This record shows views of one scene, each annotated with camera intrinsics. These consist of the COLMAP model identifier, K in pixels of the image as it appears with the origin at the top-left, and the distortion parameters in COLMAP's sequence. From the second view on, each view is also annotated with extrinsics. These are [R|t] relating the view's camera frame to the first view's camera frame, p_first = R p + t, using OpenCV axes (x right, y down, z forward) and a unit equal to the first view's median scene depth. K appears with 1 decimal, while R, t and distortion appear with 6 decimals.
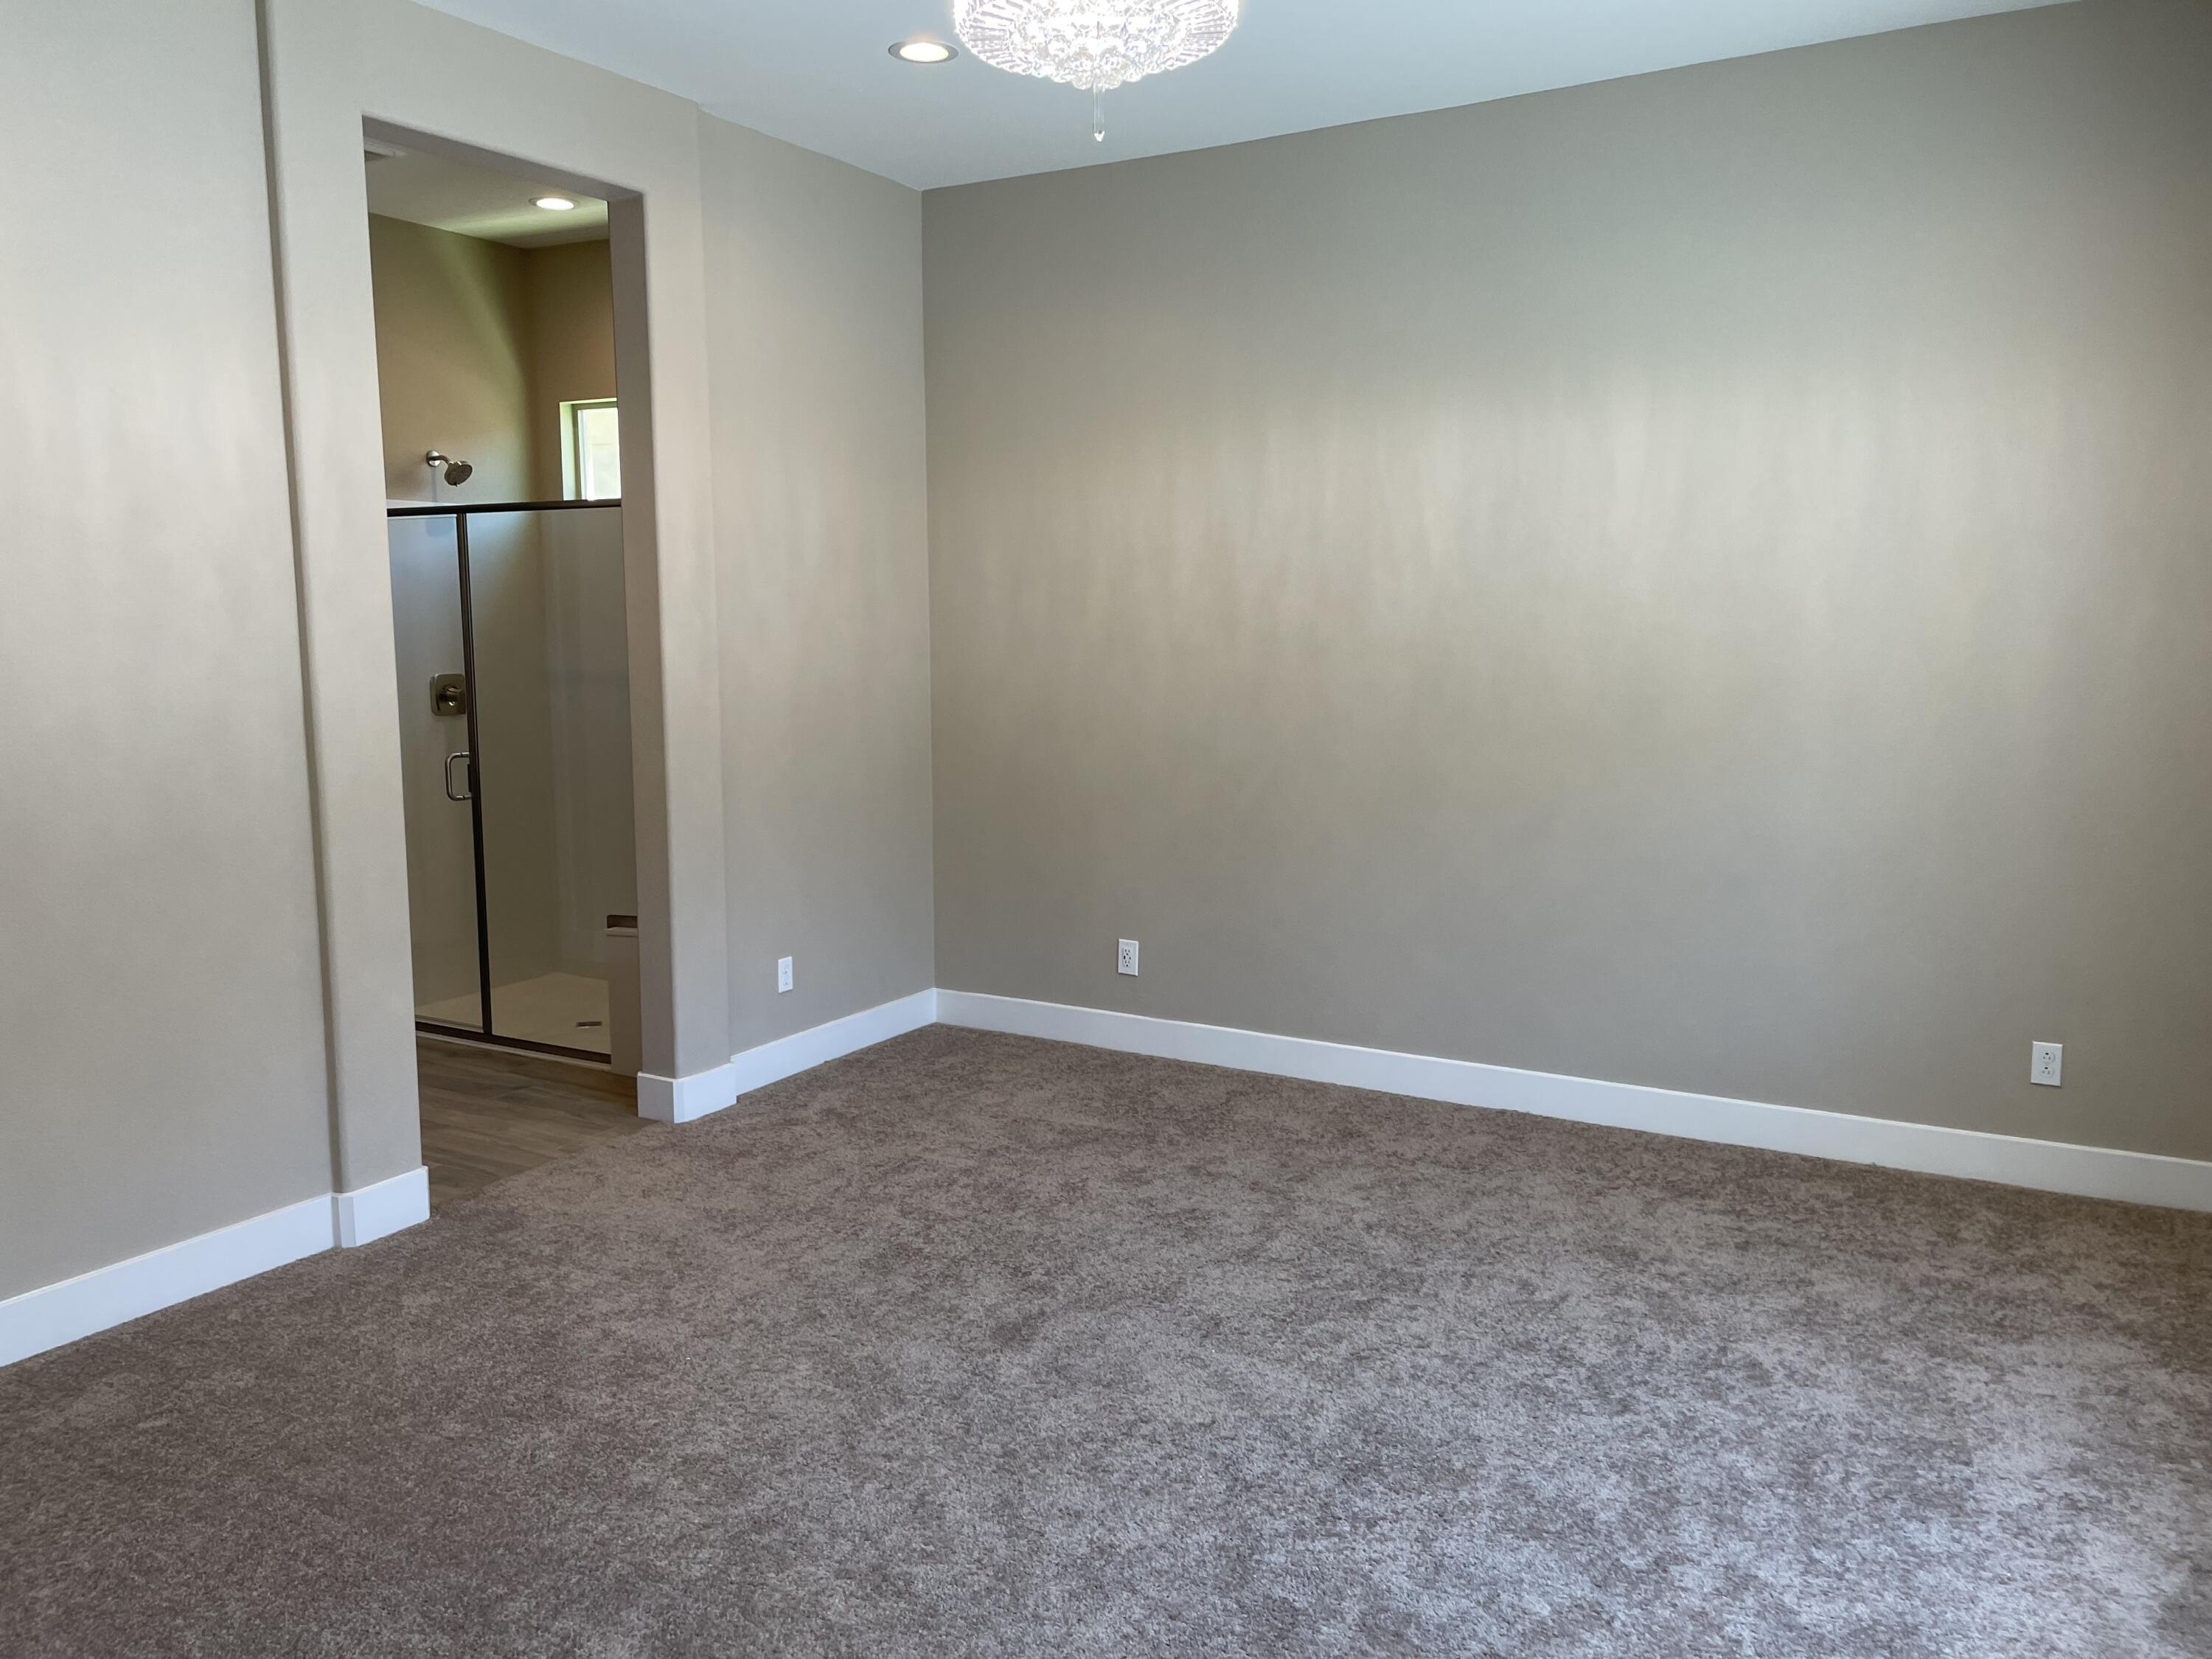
lens RADIAL K [[1670.7, 0, 1103.5], [0, 1670.7, 828.3], [0, 0, 1]] dist [0.075939, -0.079237]
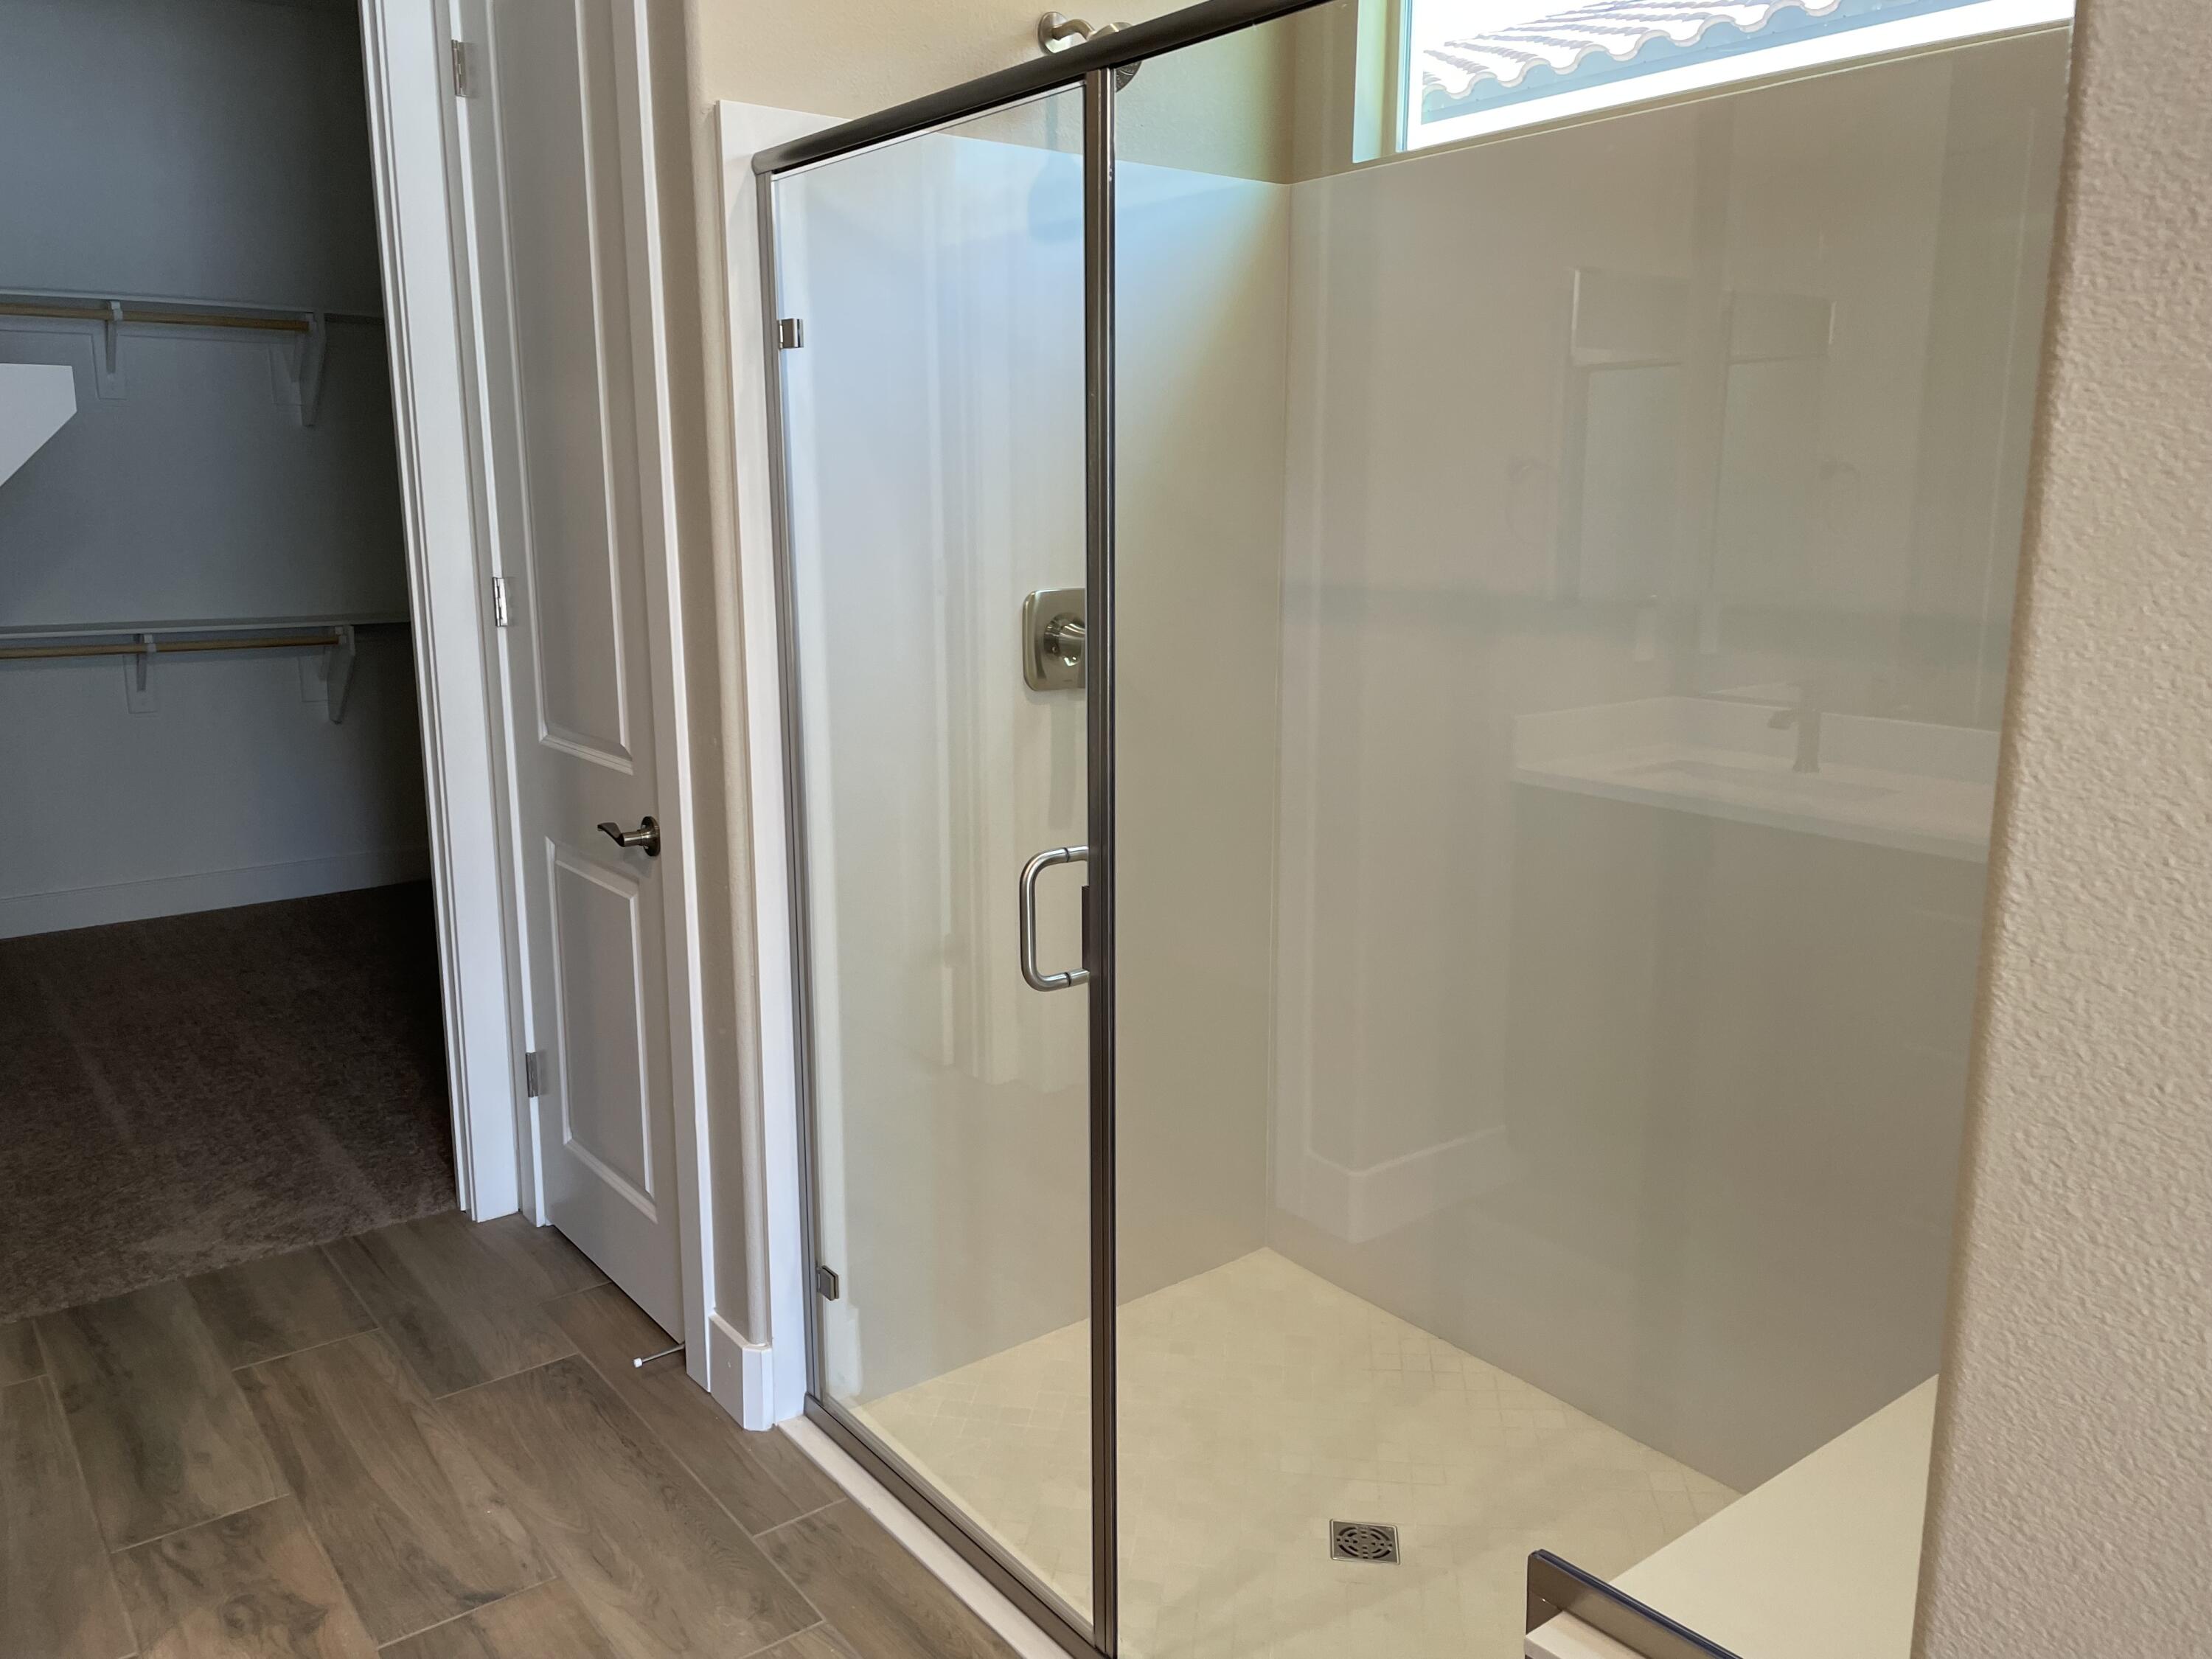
lens RADIAL K [[1670.7, 0, 1107.9], [0, 1670.7, 826.3], [0, 0, 1]] dist [0.075939, -0.079237]
pose [[0.932043, 0.065211, -0.356432, -0.244234], [-0.048302, 0.997253, 0.056147, -0.061212], [0.359114, -0.035115, 0.932633, 0.662500]]
